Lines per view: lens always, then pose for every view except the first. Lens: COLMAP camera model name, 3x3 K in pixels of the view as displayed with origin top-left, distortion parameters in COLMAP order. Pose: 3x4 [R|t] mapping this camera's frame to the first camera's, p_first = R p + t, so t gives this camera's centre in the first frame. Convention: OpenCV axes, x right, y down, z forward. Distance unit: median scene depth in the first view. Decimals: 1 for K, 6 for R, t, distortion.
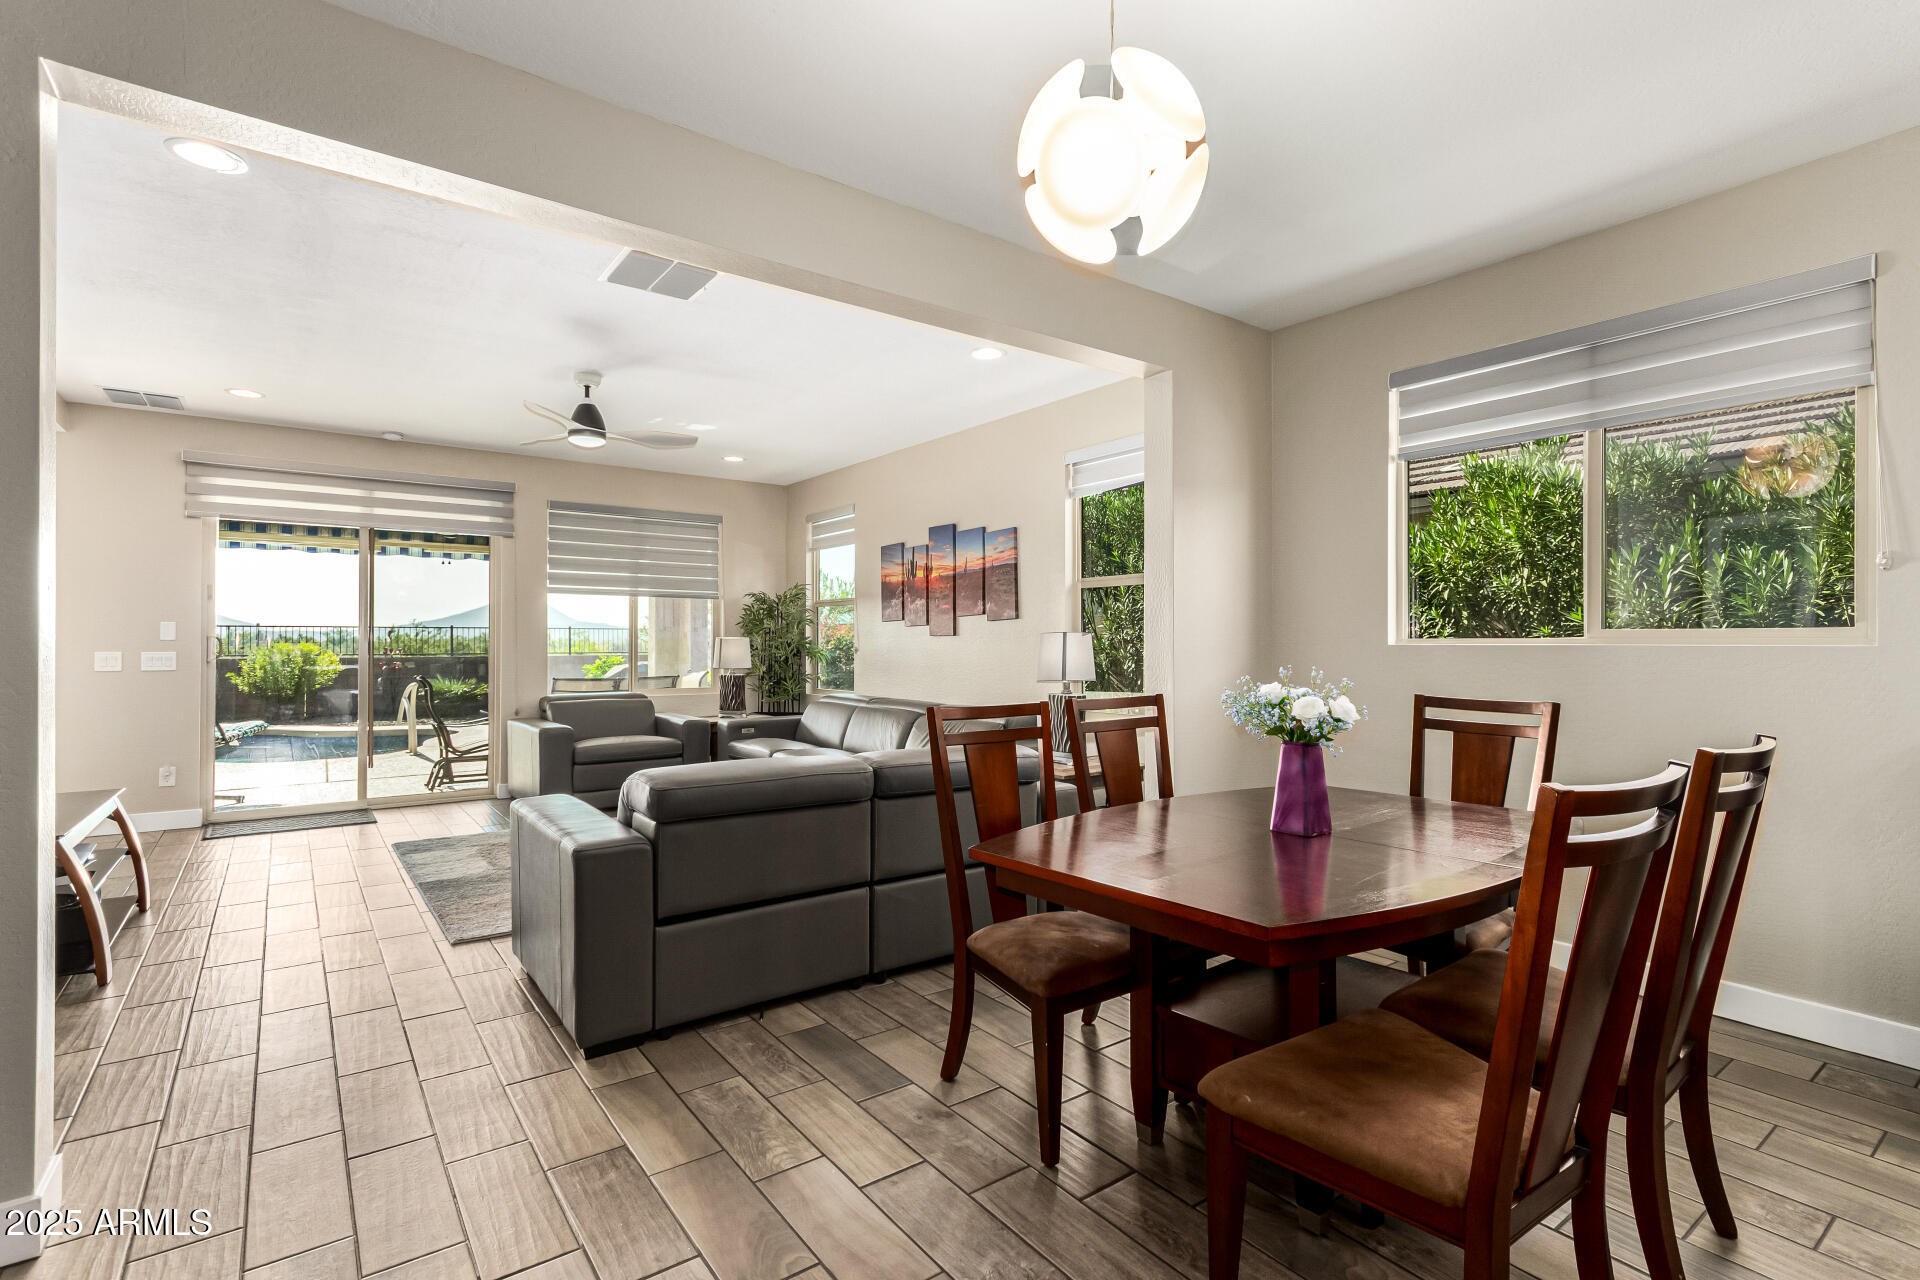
lens RADIAL K [[902.1, 0, 960.0], [0, 902.1, 640.0], [0, 0, 1]] dist [0.011328, 0.000457]
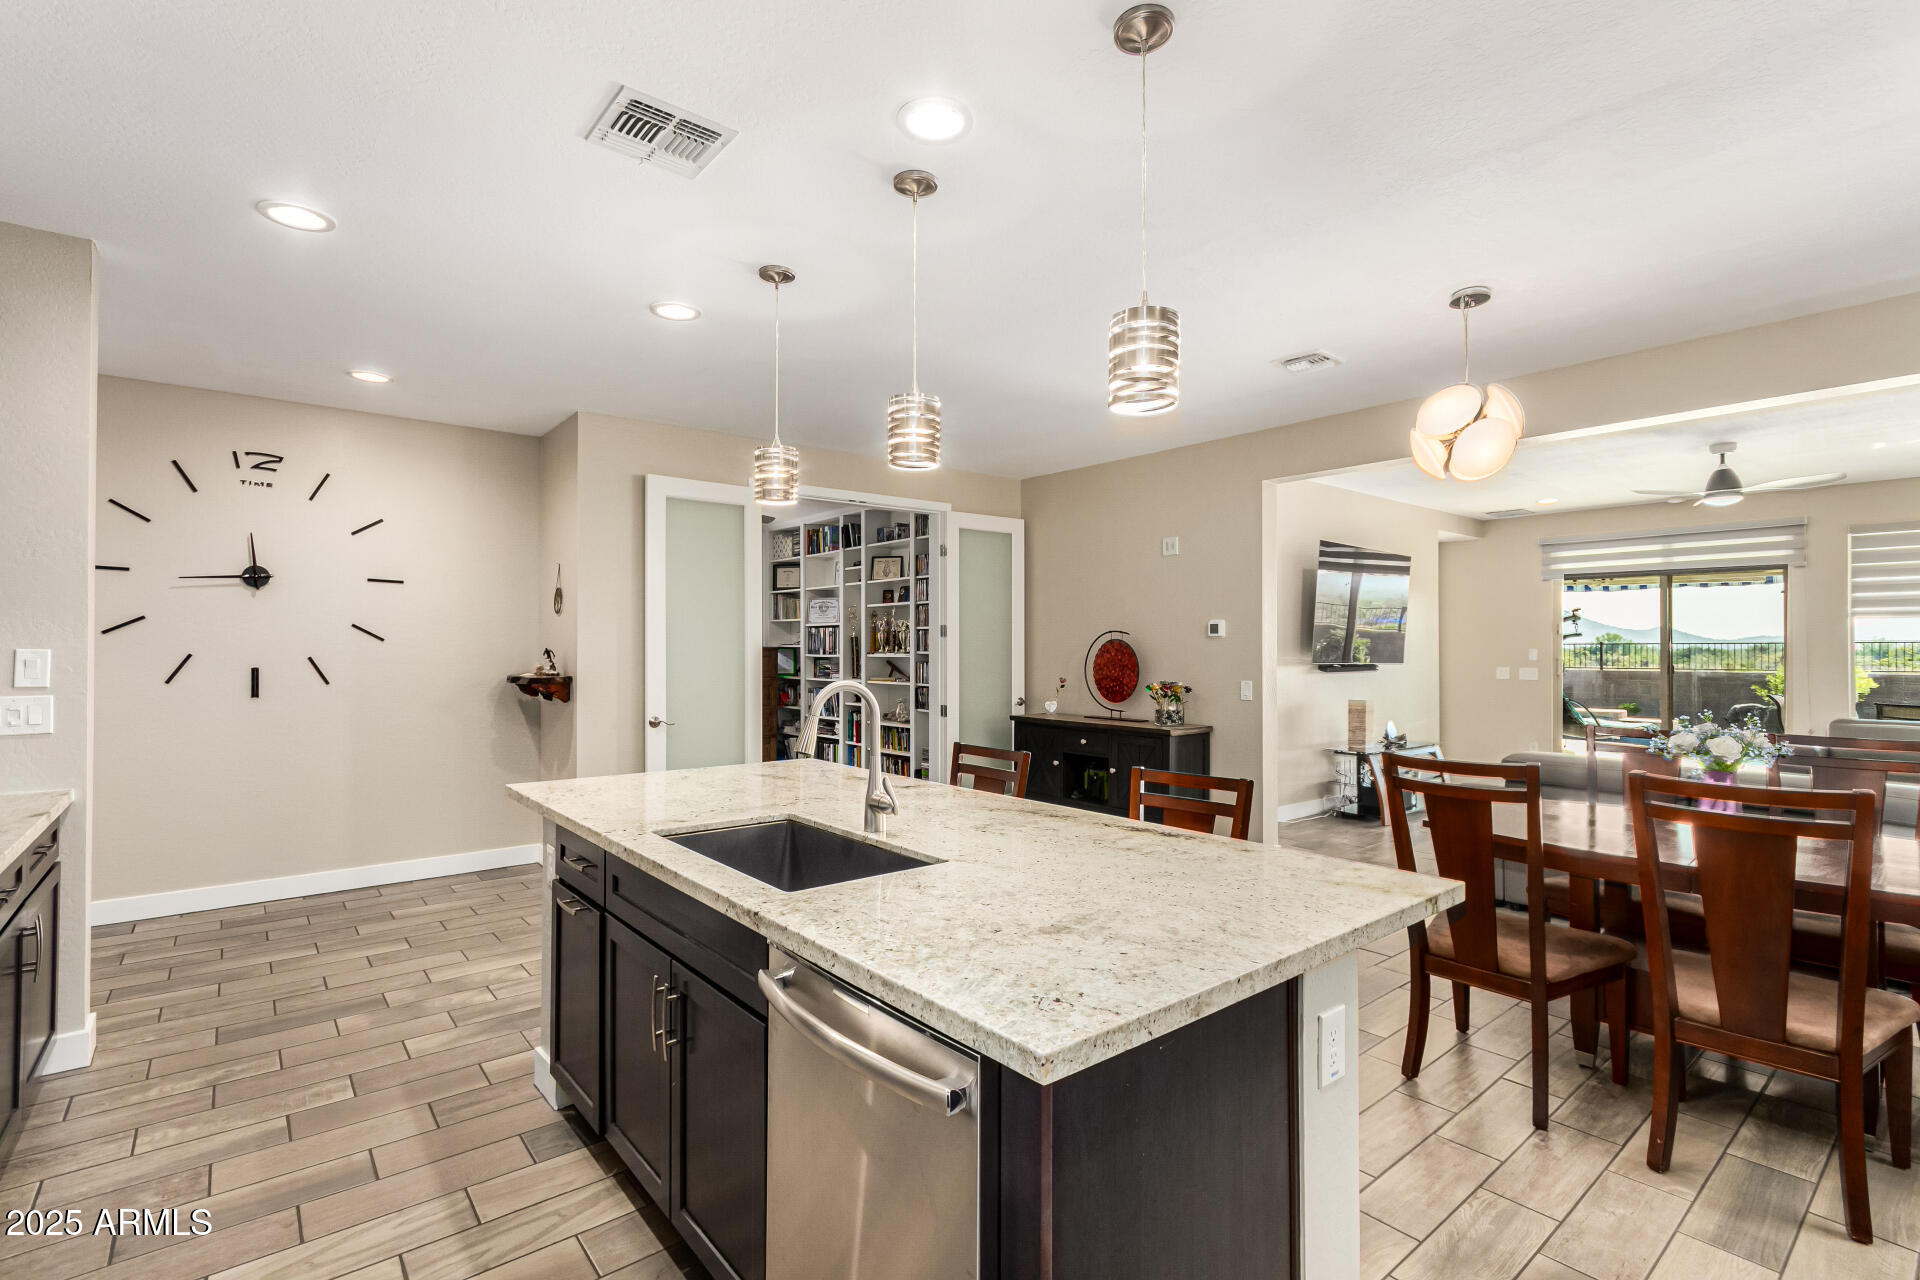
lens RADIAL K [[902.1, 0, 960.0], [0, 902.1, 640.0], [0, 0, 1]] dist [0.011328, 0.000457]
pose [[0.059532, -0.013232, -0.998139, 0.558839], [0.000450, 0.999912, -0.013229, -0.014027], [0.998226, 0.000338, 0.059533, -0.065169]]
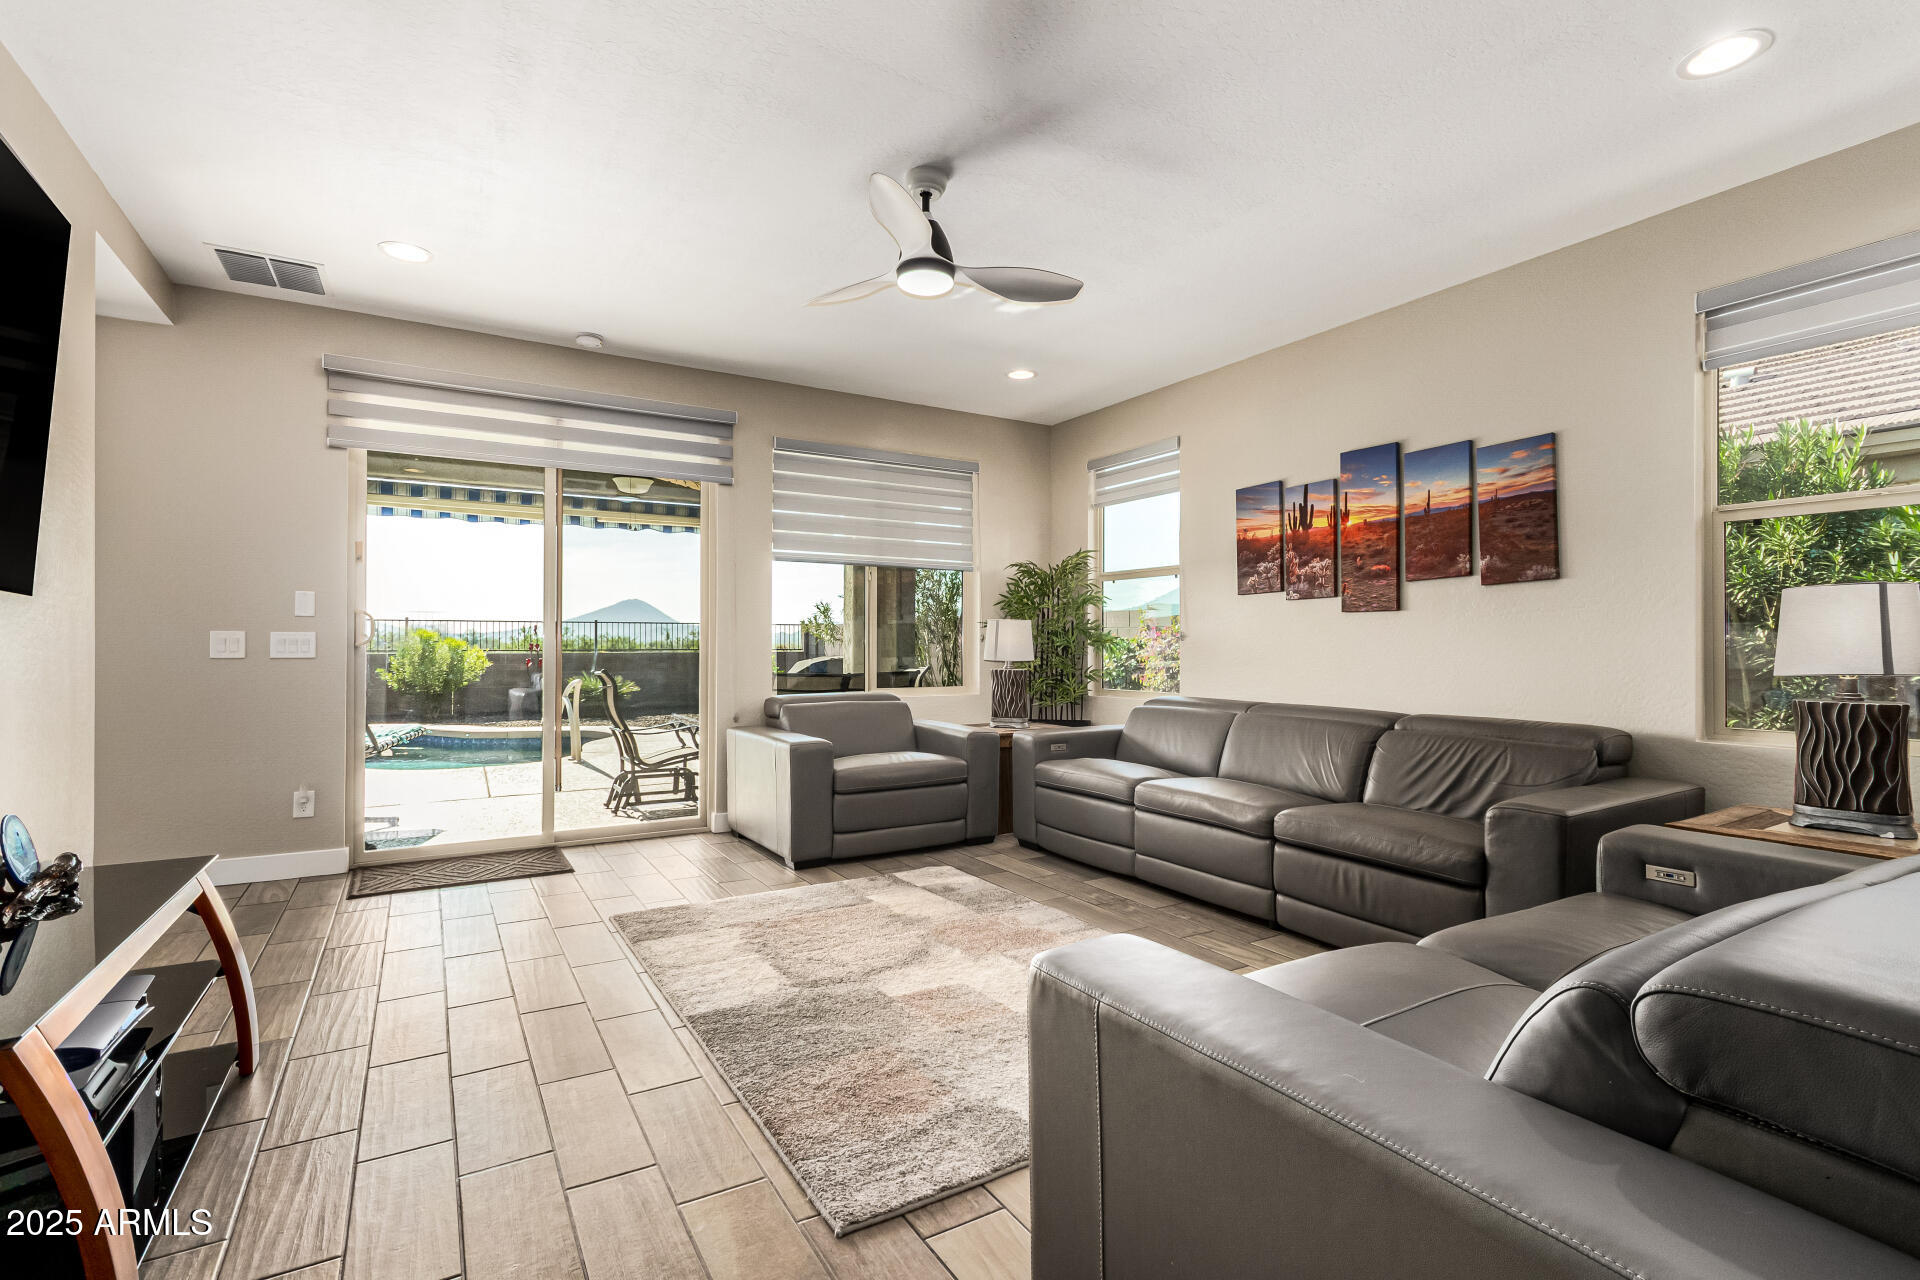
lens RADIAL K [[883.3, 0, 971.1], [0, 883.3, 645.0], [0, 0, 1]] dist [-0.001773, 0.000691]
pose [[0.996362, 0.001916, -0.085195, -0.251767], [-0.001679, 0.999995, 0.002856, 0.018285], [0.085200, -0.002703, 0.996360, 0.308580]]
